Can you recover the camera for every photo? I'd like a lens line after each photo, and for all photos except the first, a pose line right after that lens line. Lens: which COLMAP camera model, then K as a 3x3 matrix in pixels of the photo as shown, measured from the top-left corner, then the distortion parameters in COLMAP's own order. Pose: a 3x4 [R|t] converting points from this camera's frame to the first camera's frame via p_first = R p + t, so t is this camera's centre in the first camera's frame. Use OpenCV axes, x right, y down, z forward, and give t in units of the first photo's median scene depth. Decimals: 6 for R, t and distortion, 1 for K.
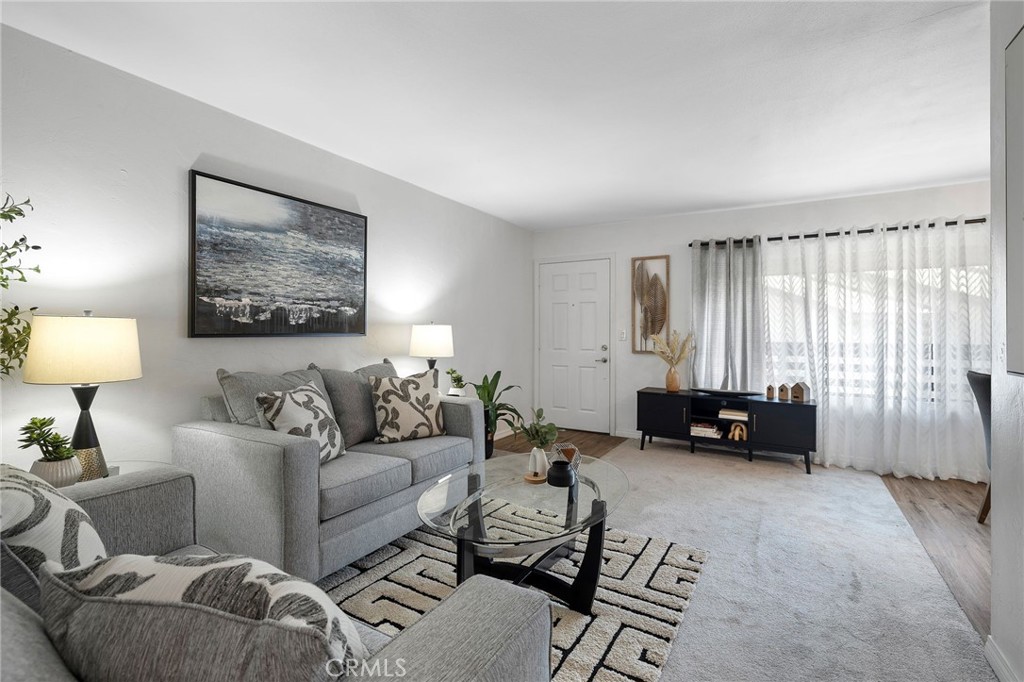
lens RADIAL K [[459.2, 0, 509.8], [0, 459.2, 331.6], [0, 0, 1]] dist [-0.000475, 0.000017]
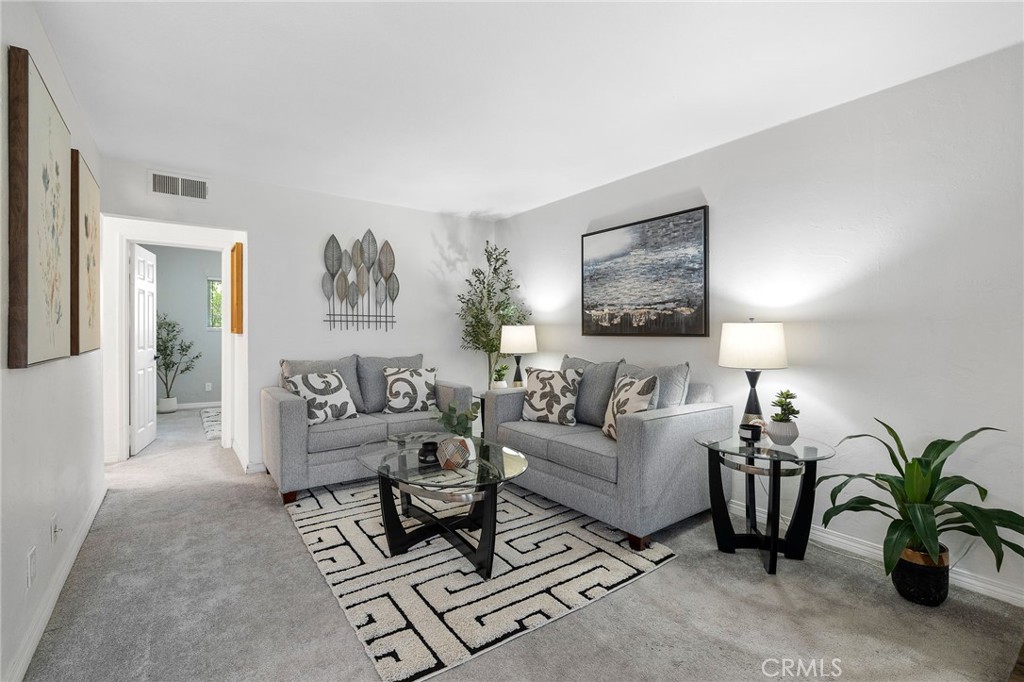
lens RADIAL K [[459.2, 0, 509.8], [0, 459.2, 331.6], [0, 0, 1]] dist [-0.000475, 0.000017]
pose [[-0.382891, -0.004271, -0.923784, 0.782435], [-0.004135, 0.999987, -0.002909, 0.003517], [0.923784, 0.002706, -0.382904, 1.149704]]
